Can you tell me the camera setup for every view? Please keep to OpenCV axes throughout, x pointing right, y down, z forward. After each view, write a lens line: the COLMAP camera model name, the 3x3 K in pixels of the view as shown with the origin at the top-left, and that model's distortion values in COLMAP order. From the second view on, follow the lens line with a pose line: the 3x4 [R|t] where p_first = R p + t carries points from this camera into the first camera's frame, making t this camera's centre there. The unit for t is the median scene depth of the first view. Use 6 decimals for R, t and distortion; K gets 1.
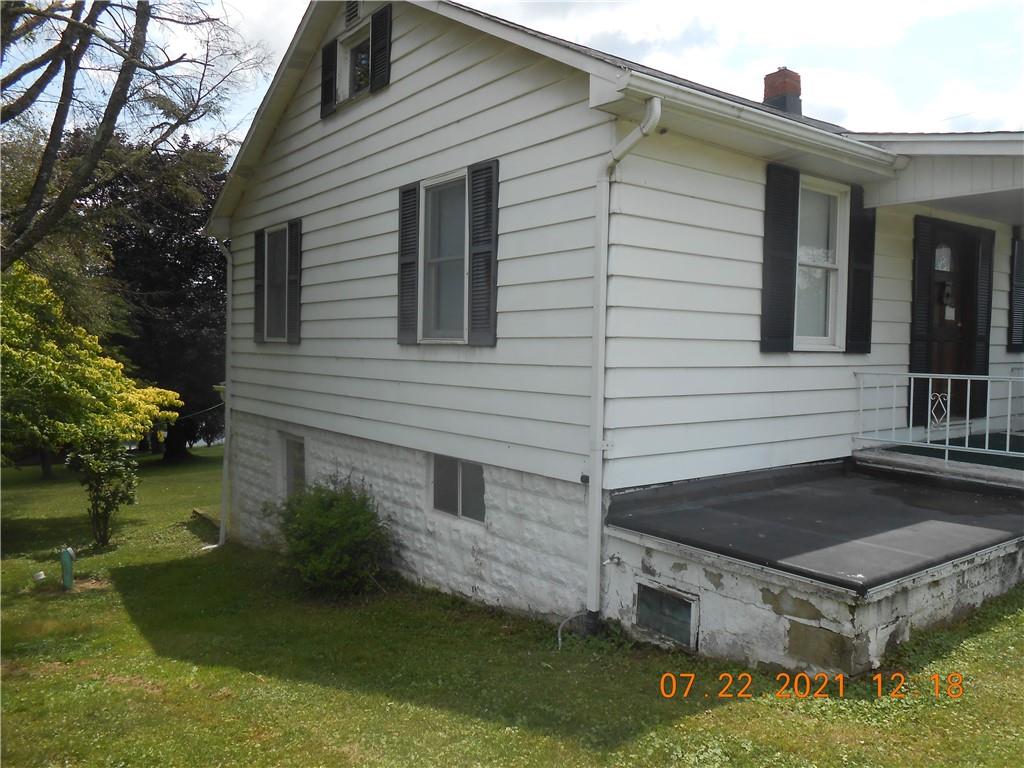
lens RADIAL K [[792.0, 0, 512.0], [0, 792.0, 384.0], [0, 0, 1]] dist [-0.056808, 0.101183]
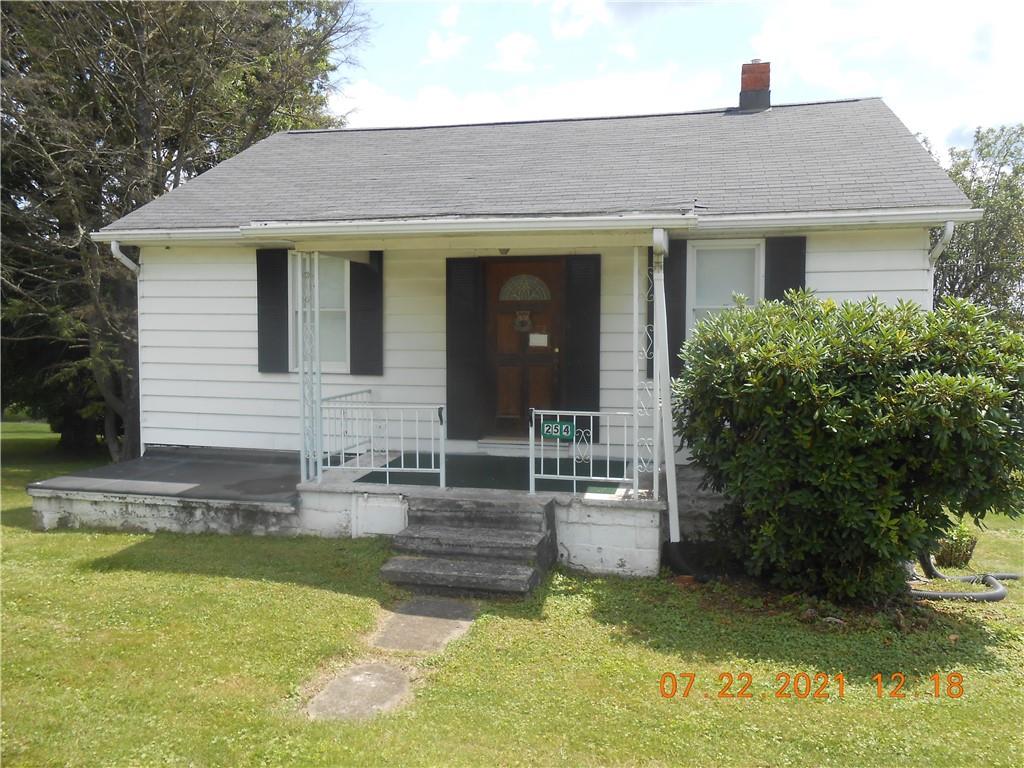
lens RADIAL K [[792.0, 0, 512.0], [0, 792.0, 384.0], [0, 0, 1]] dist [-0.056808, 0.101183]
pose [[0.662160, 0.049138, -0.747750, 1.712850], [-0.035412, 0.998785, 0.034275, -0.084140], [0.748525, 0.003784, 0.663095, 0.339380]]
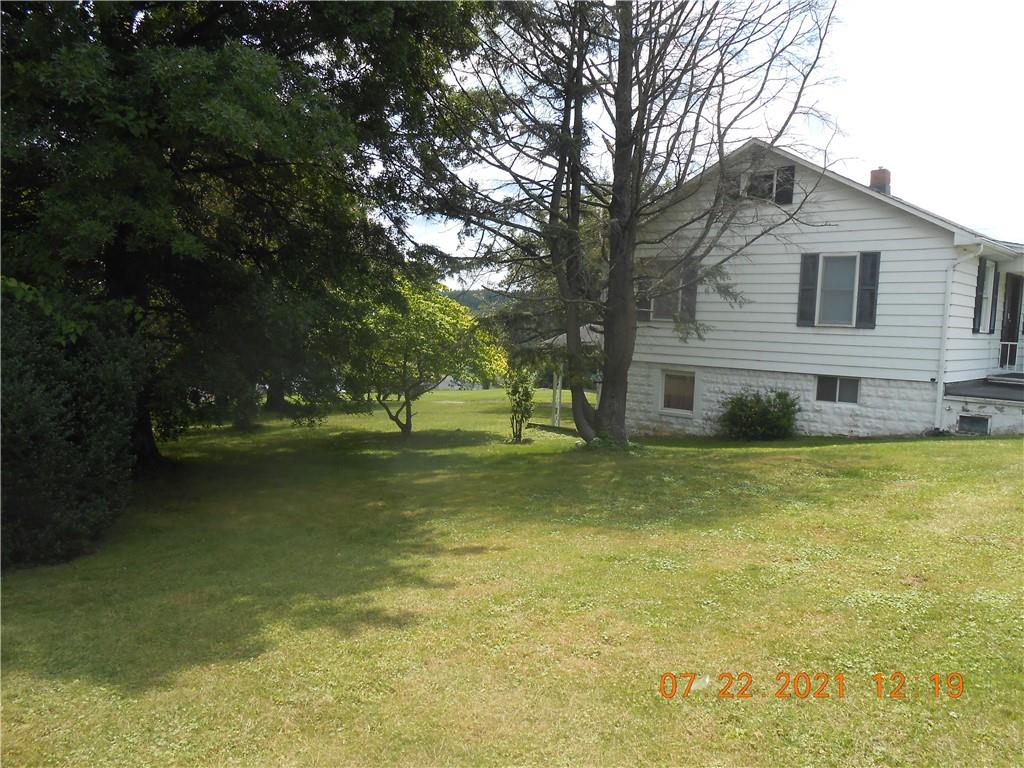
lens RADIAL K [[792.0, 0, 512.0], [0, 792.0, 384.0], [0, 0, 1]] dist [-0.056808, 0.101183]
pose [[0.984906, 0.007361, 0.172935, -1.475488], [-0.013845, 0.999244, 0.036319, 0.048114], [-0.172537, -0.038165, 0.984263, -1.147069]]
